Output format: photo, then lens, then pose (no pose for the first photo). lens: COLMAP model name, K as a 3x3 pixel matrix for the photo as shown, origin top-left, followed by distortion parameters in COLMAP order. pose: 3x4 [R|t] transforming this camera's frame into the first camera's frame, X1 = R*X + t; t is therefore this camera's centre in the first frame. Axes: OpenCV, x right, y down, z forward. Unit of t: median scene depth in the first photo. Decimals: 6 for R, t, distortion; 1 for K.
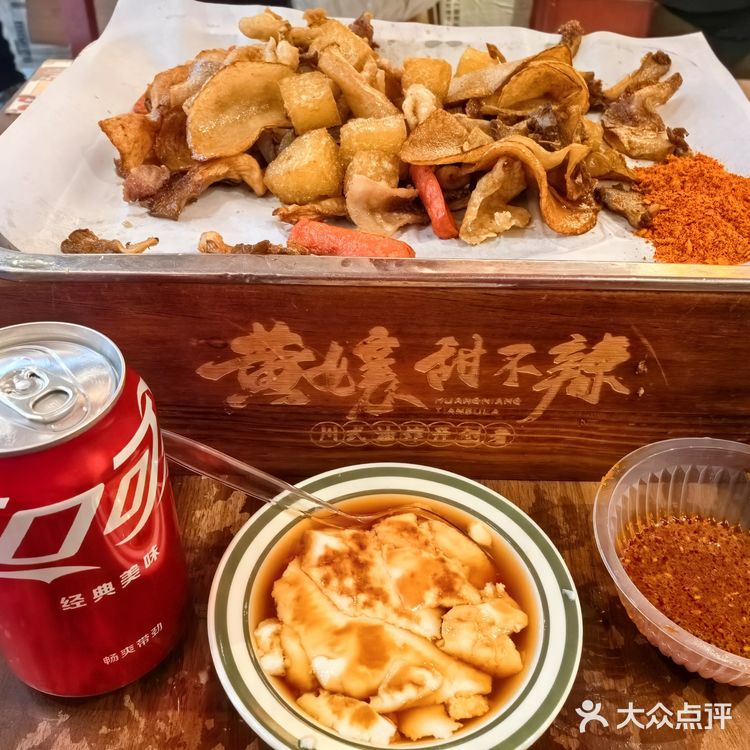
lens RADIAL K [[761.6, 0, 375.0], [0, 761.6, 375.0], [0, 0, 1]] dist [0.001516, -0.026587]
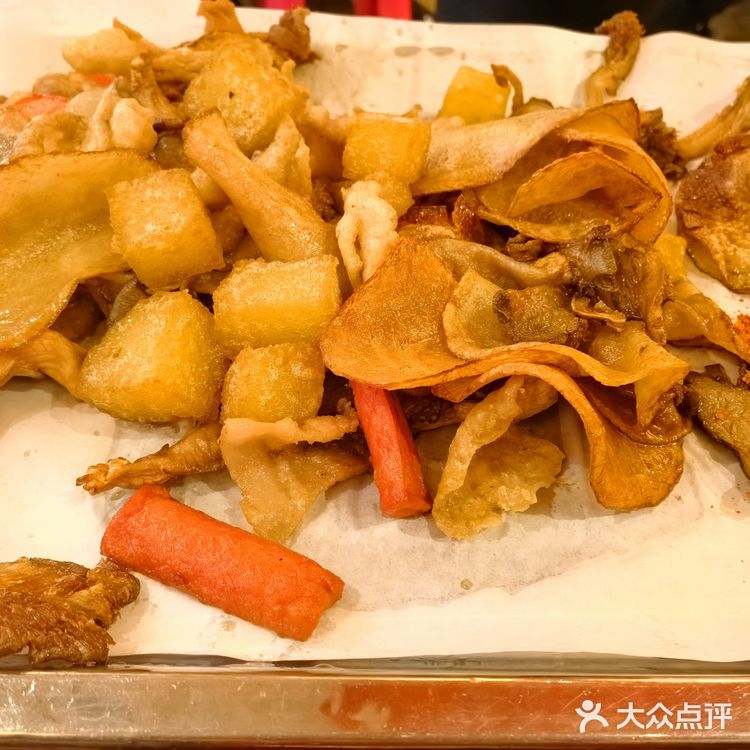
lens RADIAL K [[761.6, 0, 375.0], [0, 761.6, 375.0], [0, 0, 1]] dist [0.001516, -0.026587]
pose [[0.999996, 0.001622, 0.002347, 0.062640], [-0.001880, 0.993407, 0.114624, -0.311238], [-0.002145, -0.114628, 0.993406, 0.437290]]
